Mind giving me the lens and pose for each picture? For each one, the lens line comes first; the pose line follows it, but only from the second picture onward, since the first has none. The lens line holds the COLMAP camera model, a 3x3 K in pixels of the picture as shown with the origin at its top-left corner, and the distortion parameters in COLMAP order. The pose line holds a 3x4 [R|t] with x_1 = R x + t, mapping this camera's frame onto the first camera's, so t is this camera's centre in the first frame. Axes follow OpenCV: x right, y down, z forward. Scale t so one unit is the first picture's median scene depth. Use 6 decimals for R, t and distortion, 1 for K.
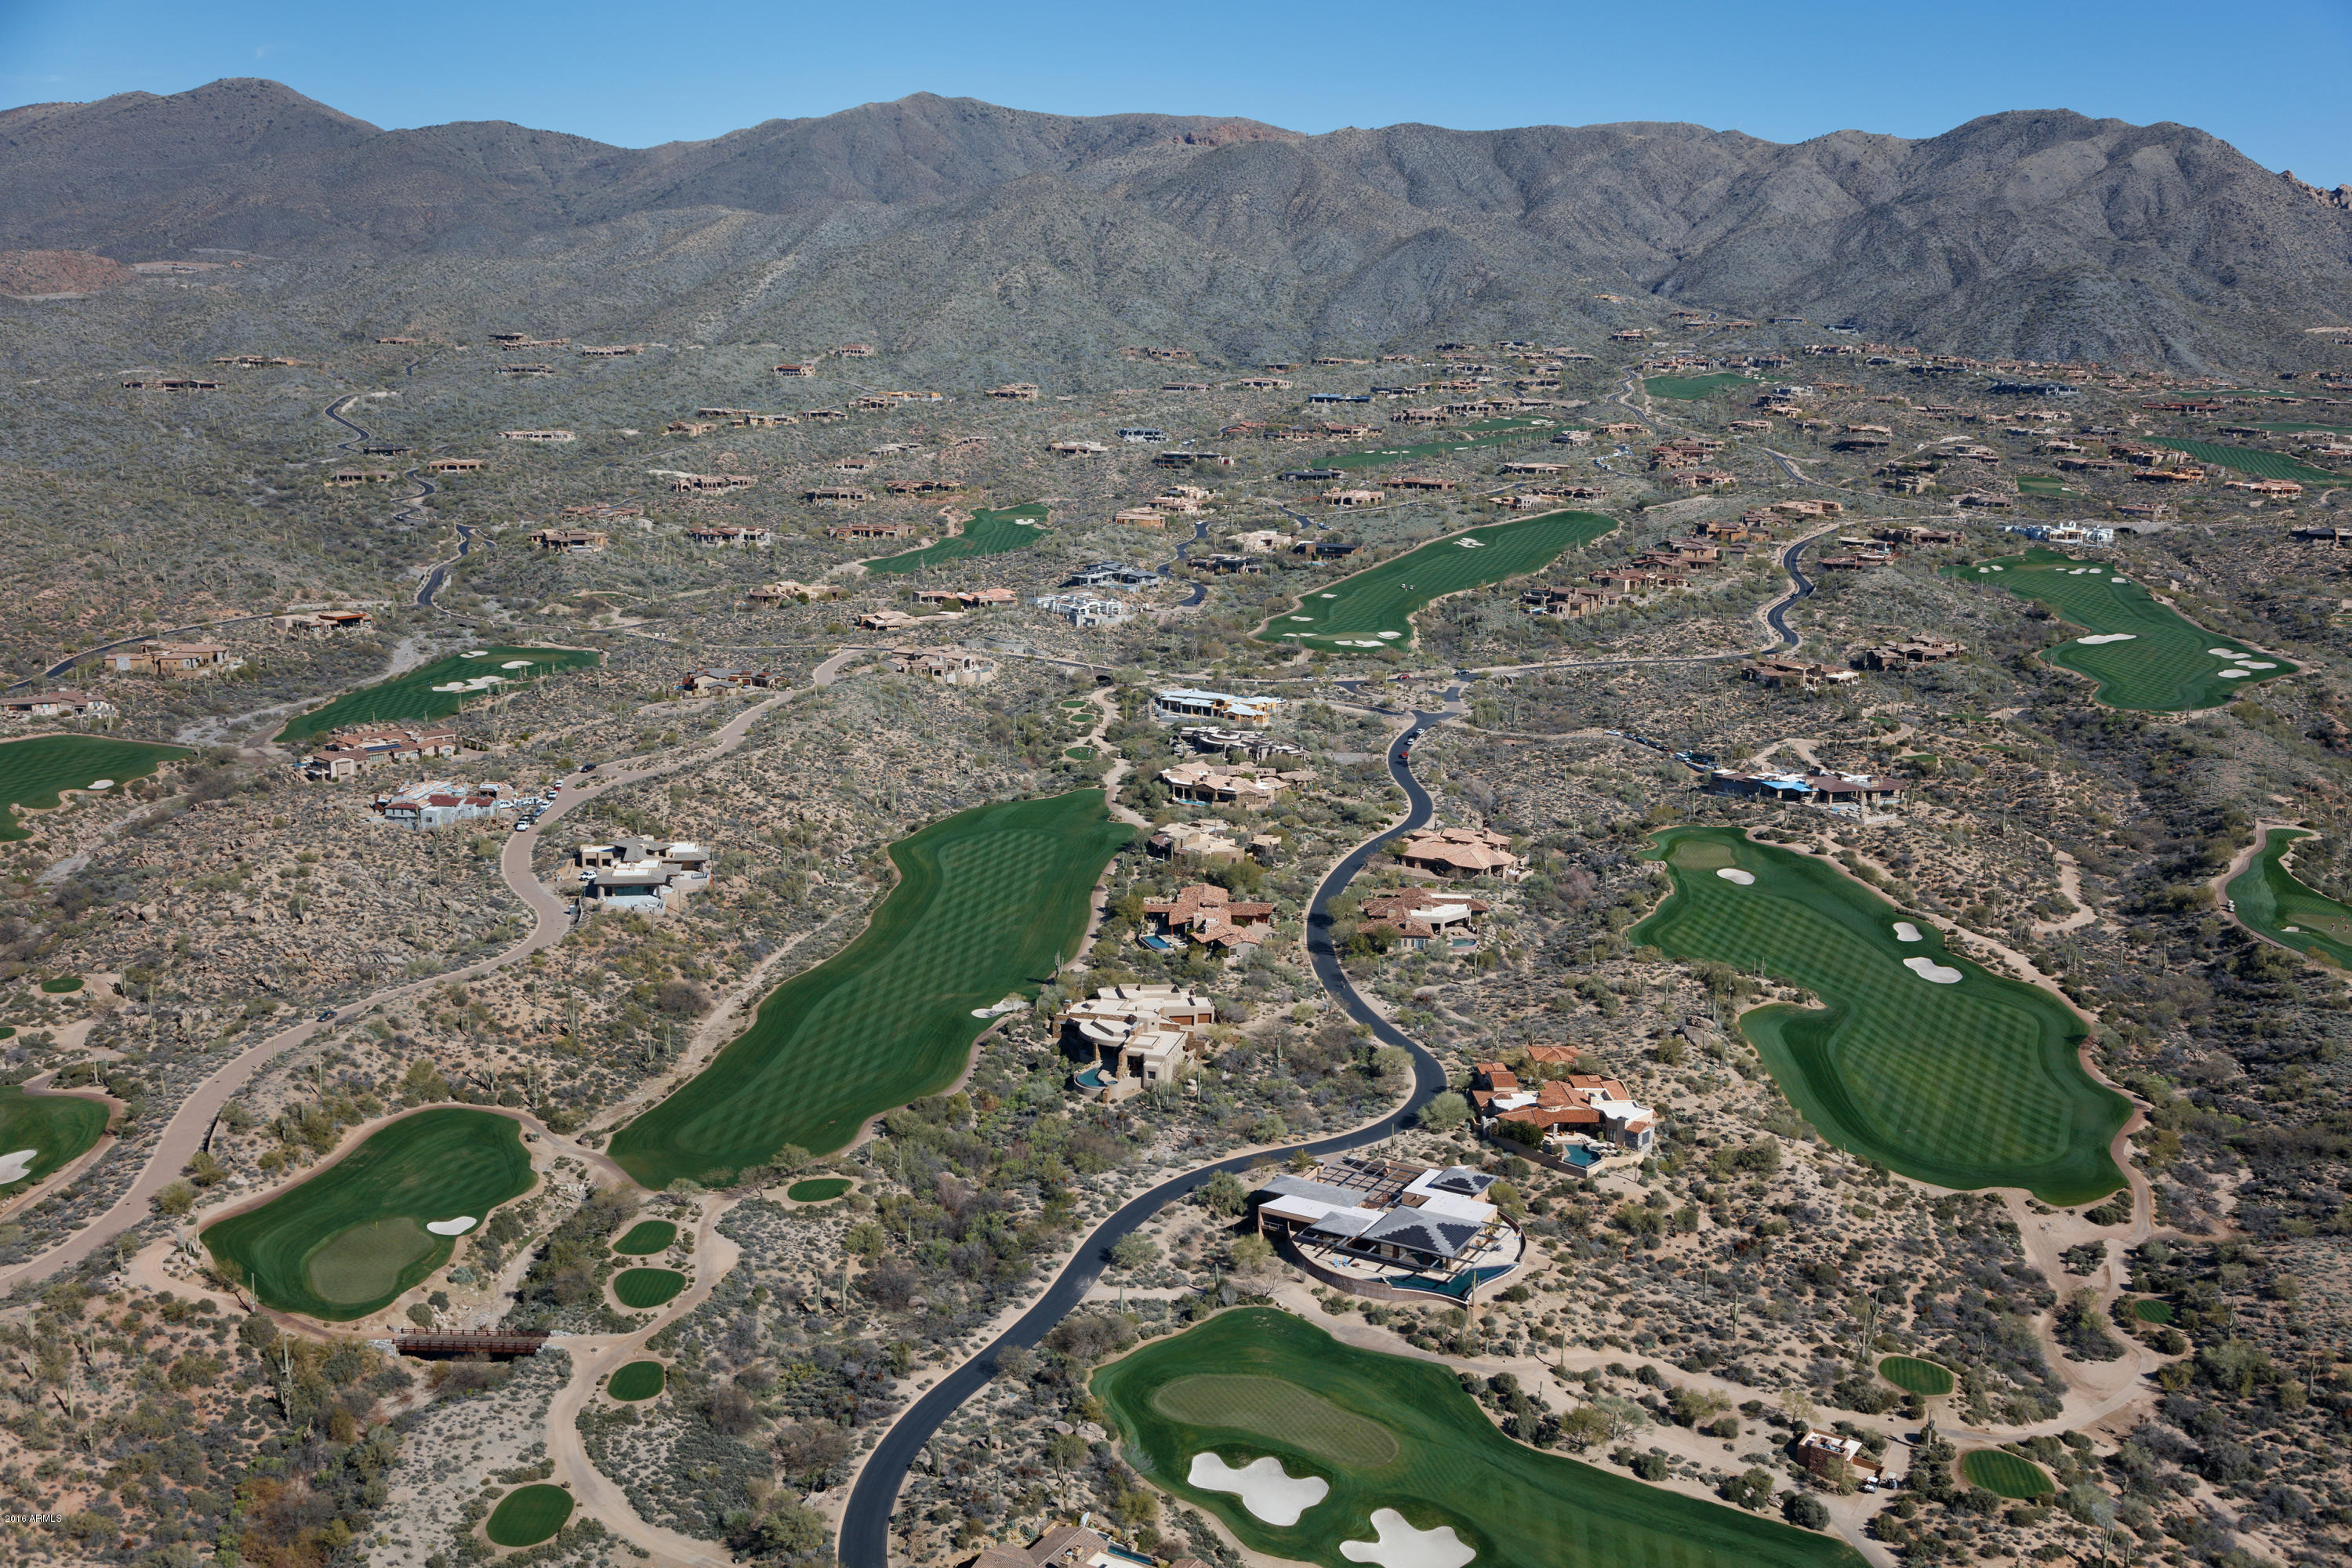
lens RADIAL K [[2297.9, 0, 1214.3], [0, 2297.9, 783.5], [0, 0, 1]] dist [-0.010806, 0.122554]
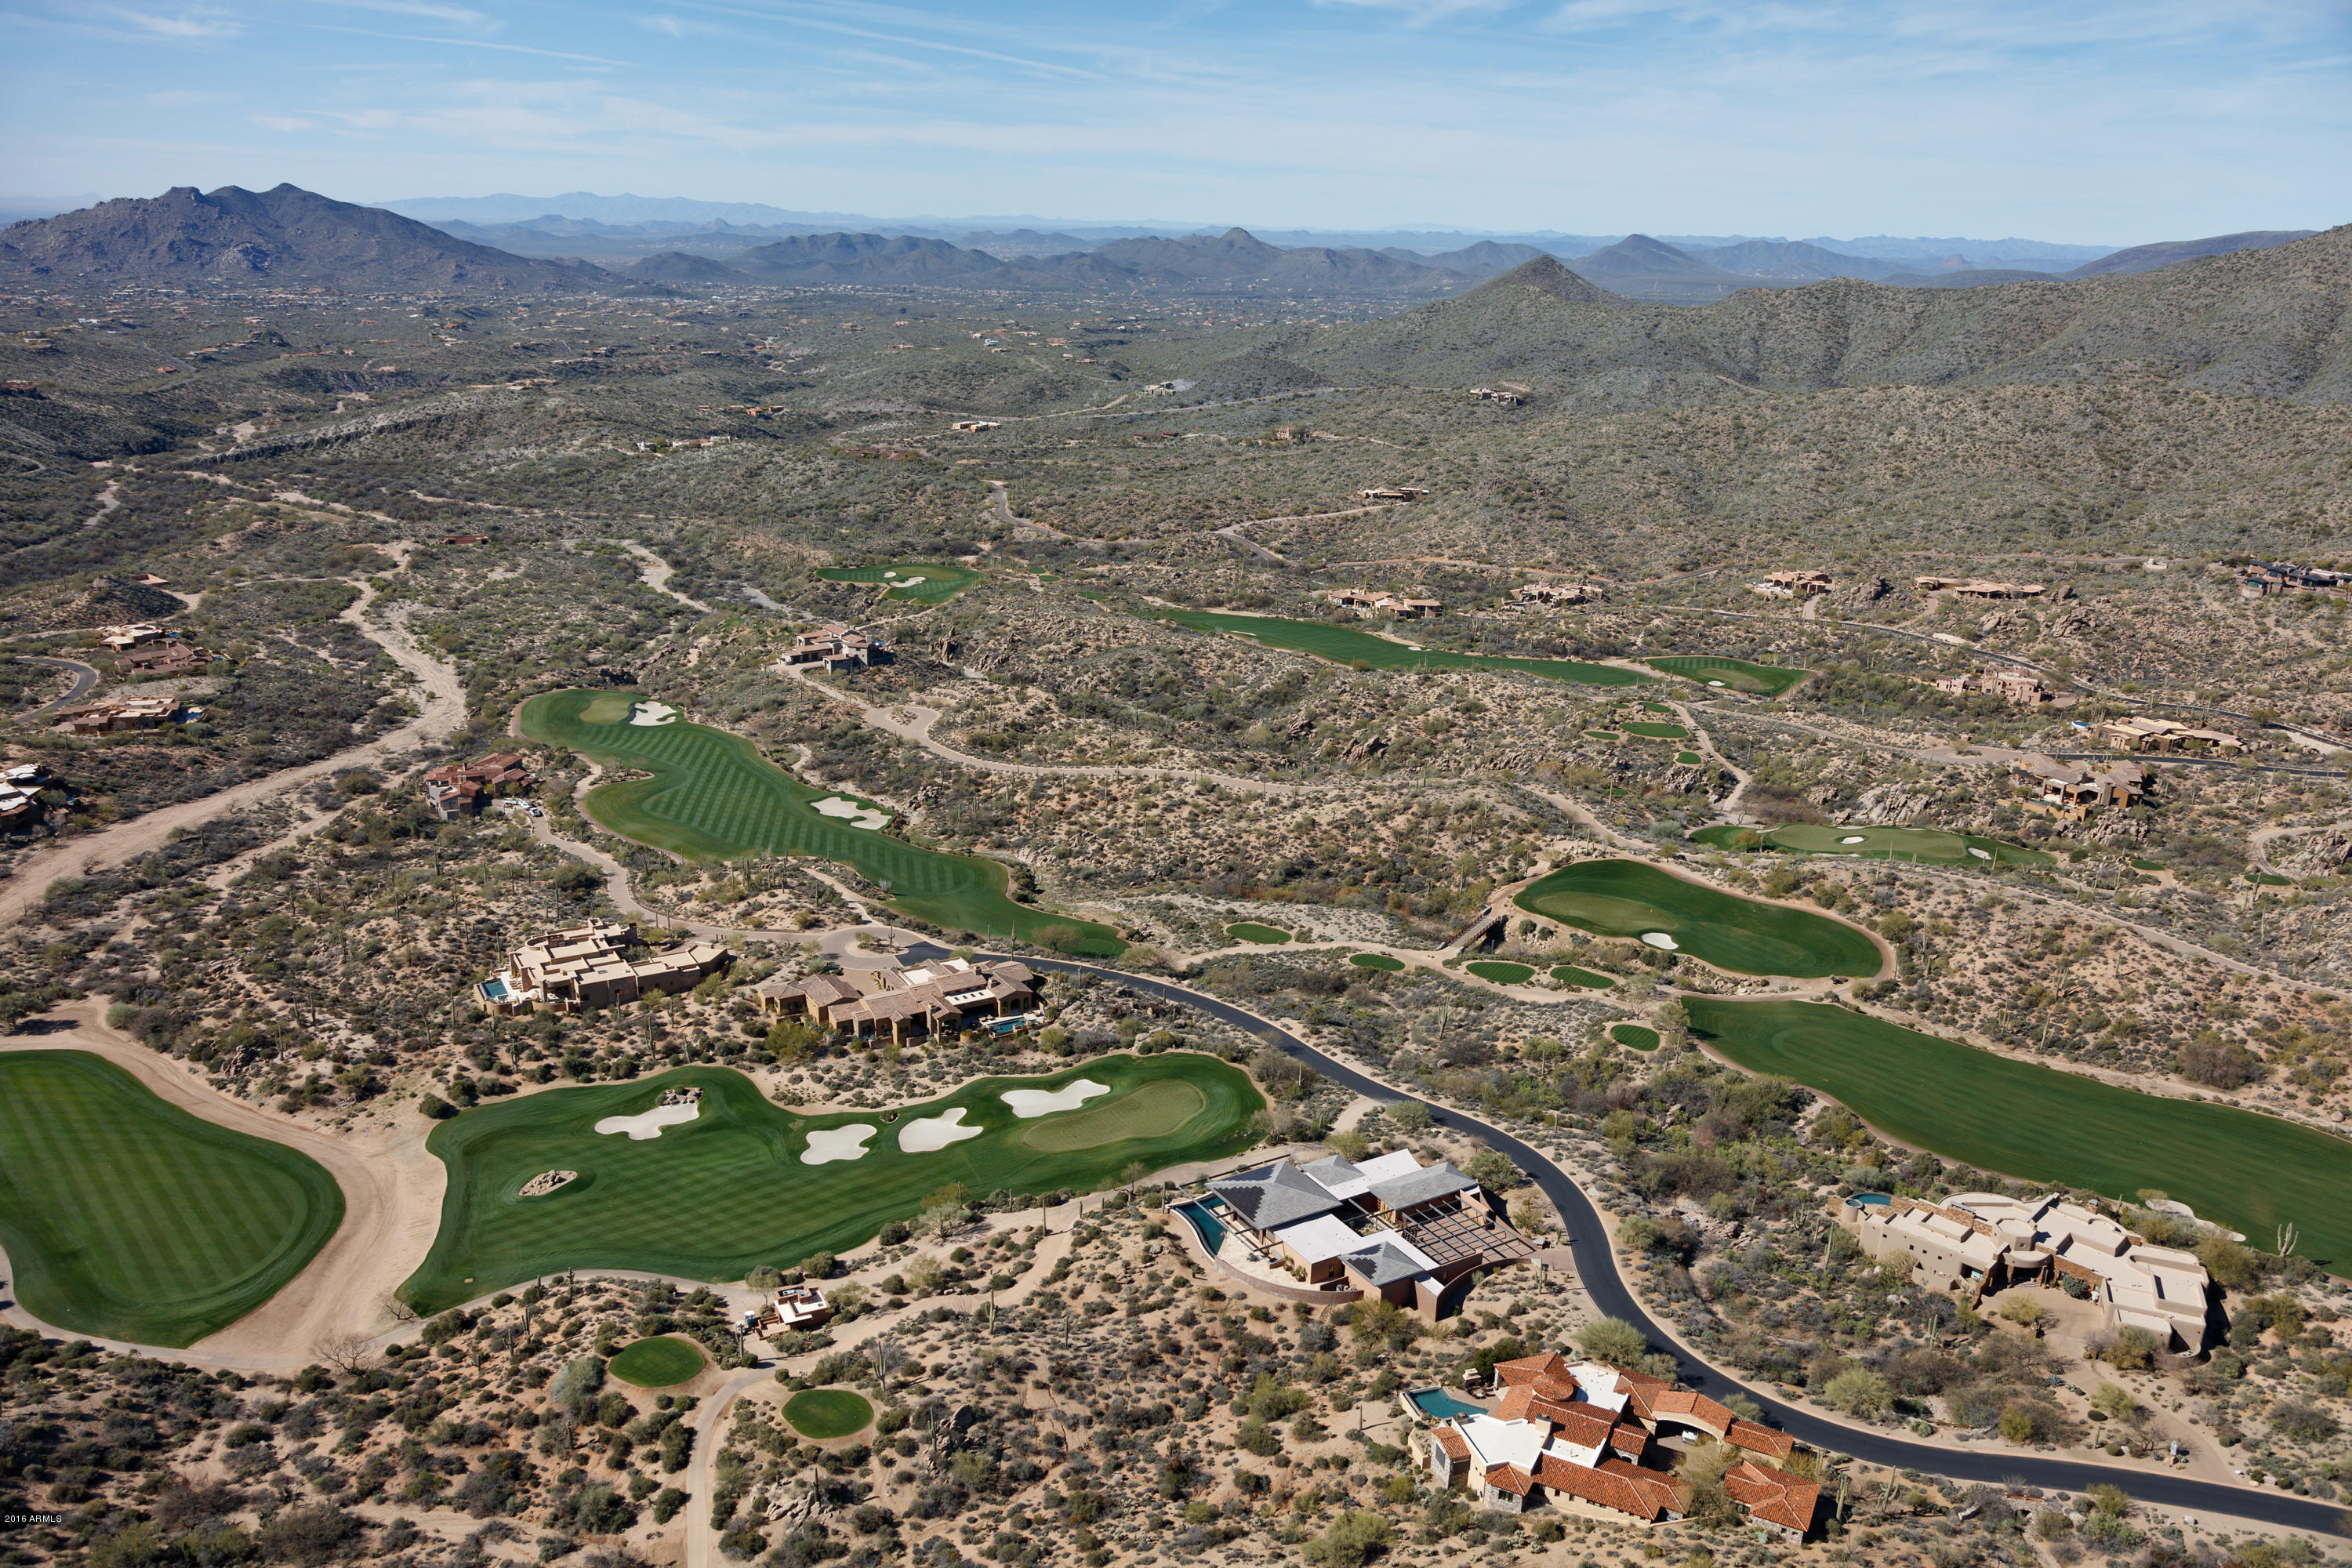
lens RADIAL K [[1836.7, 0, 1200.0], [0, 1836.7, 793.7], [0, 0, 1]] dist [-0.077821, 0.081579]
pose [[-0.498583, 0.227941, -0.836336, 0.639749], [-0.217830, 0.900903, 0.375398, -0.216258], [0.839026, 0.369346, -0.399522, 1.090022]]
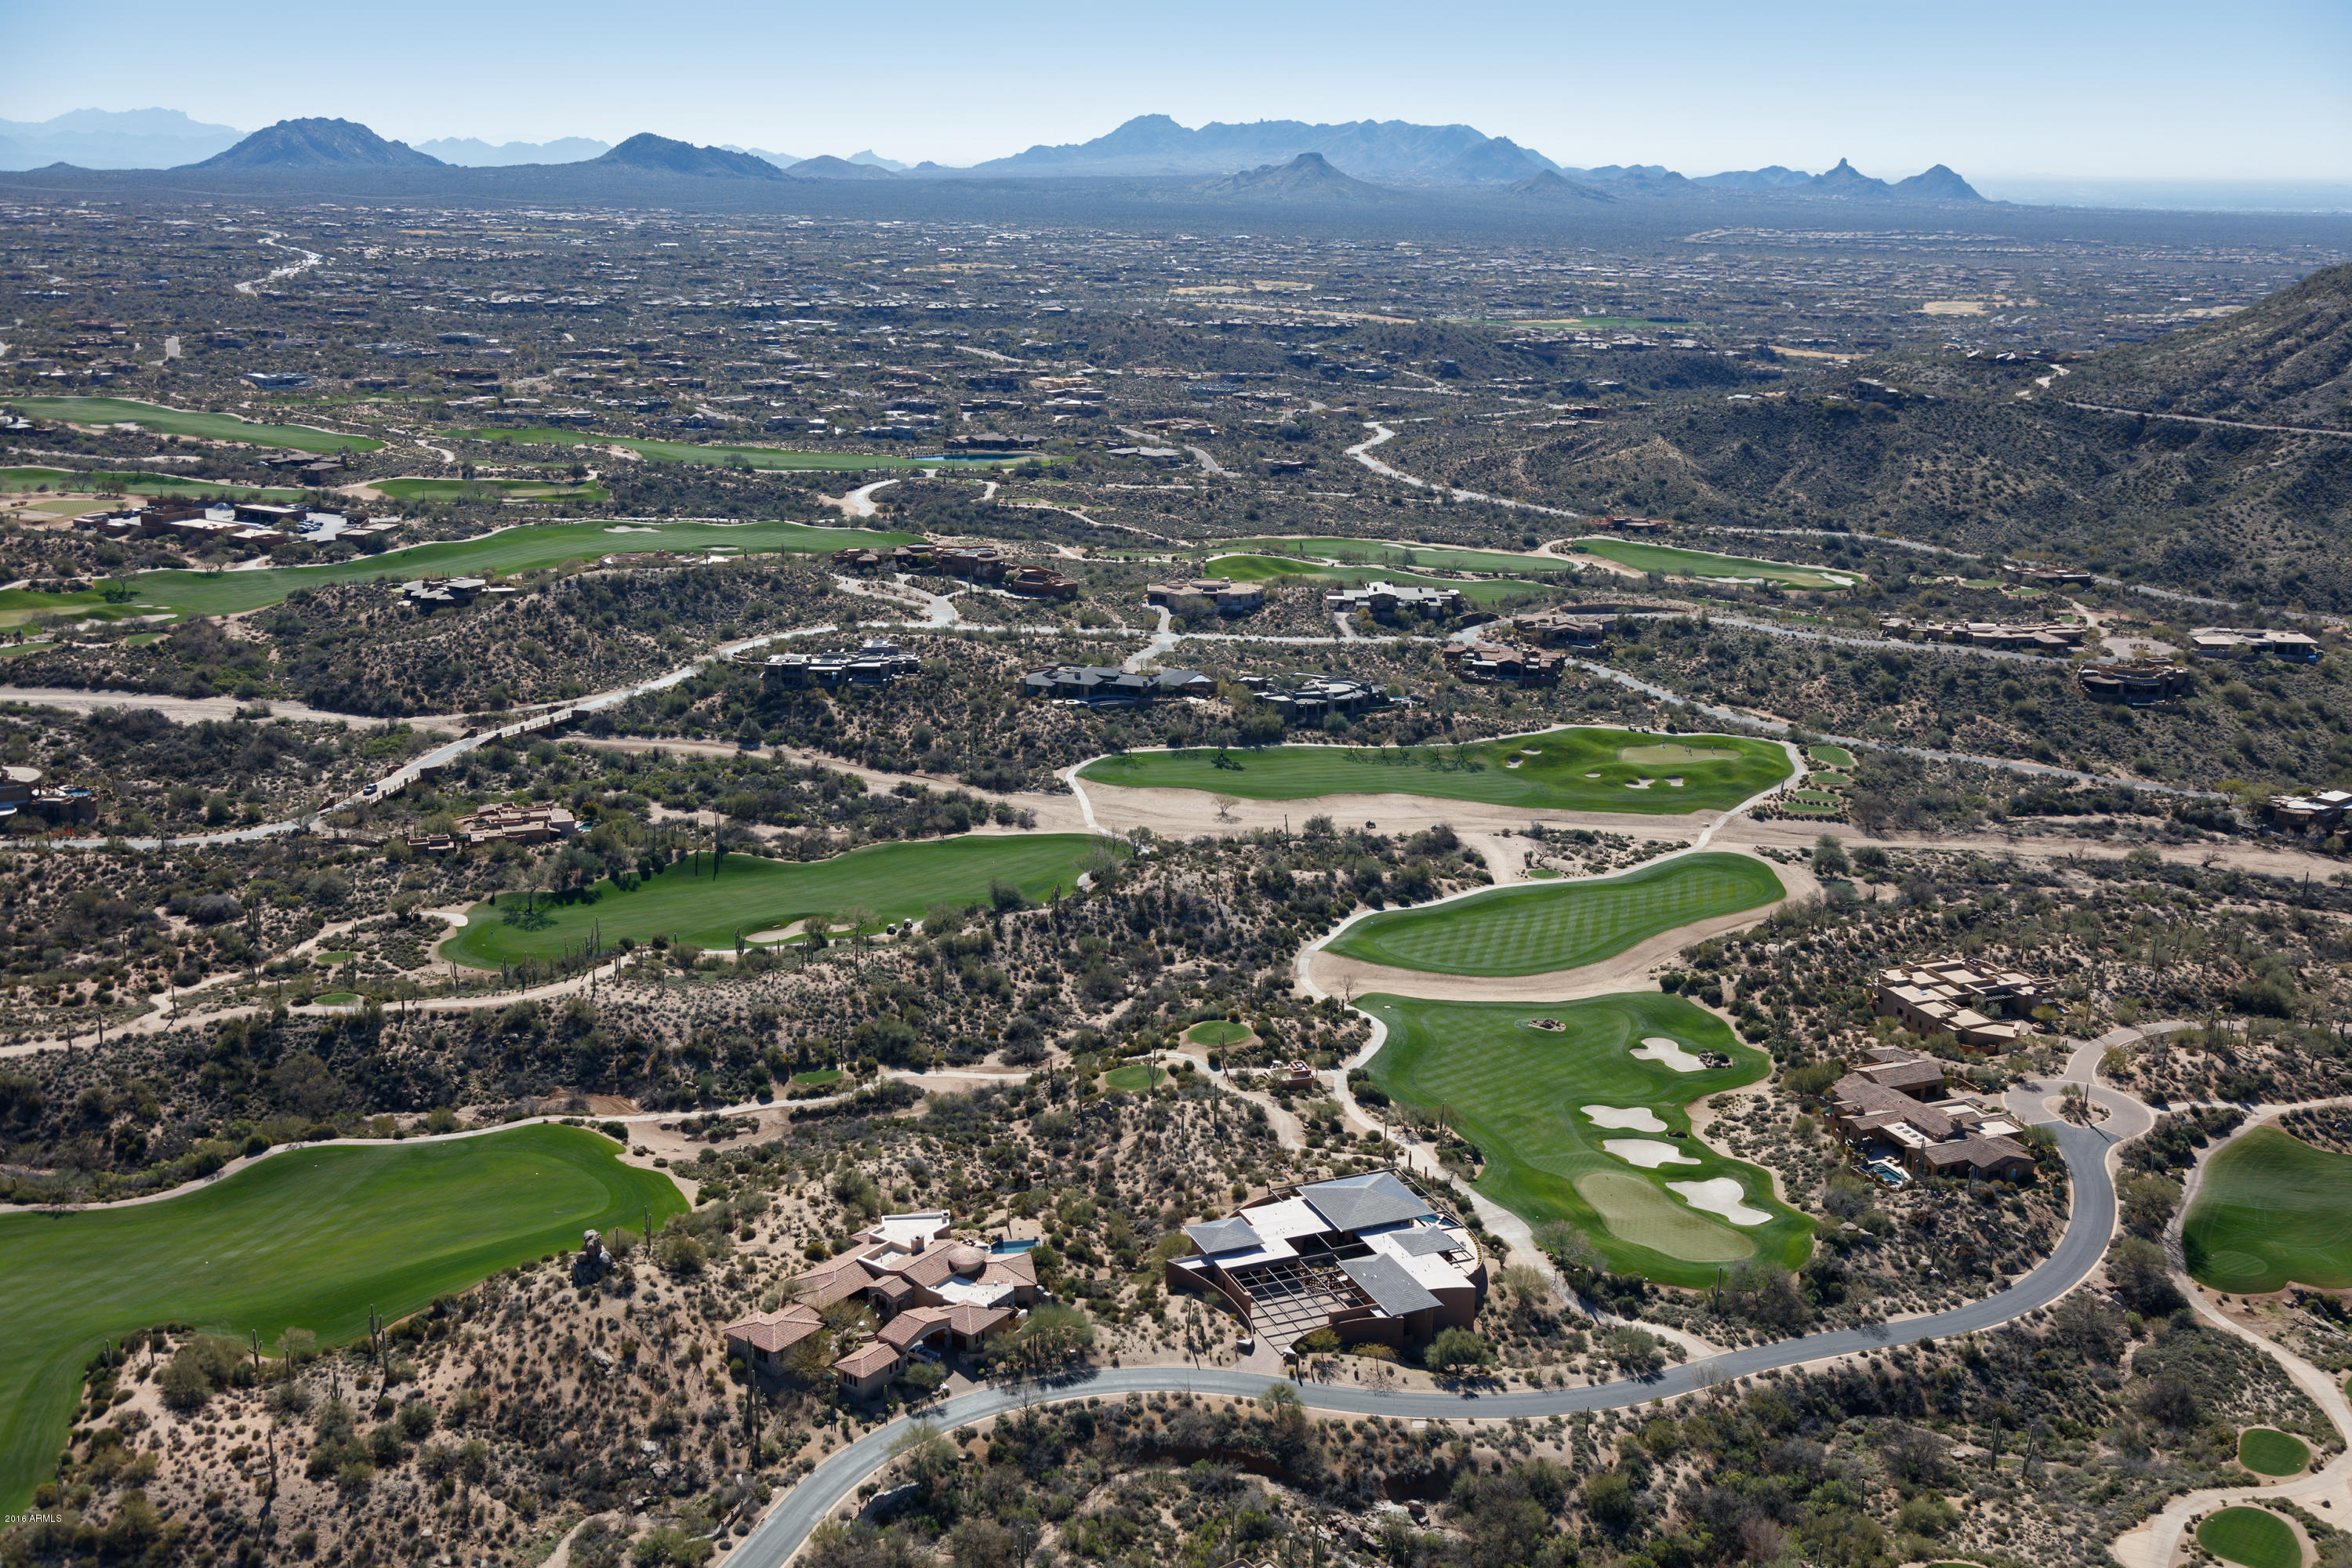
lens RADIAL K [[2382.3, 0, 1182.7], [0, 2382.3, 789.2], [0, 0, 1]] dist [0.000741, 0.138963]
pose [[-0.769777, -0.200631, 0.605963, -0.356129], [0.098437, 0.900650, 0.423249, -0.327848], [-0.630677, 0.385456, -0.673550, 1.453751]]
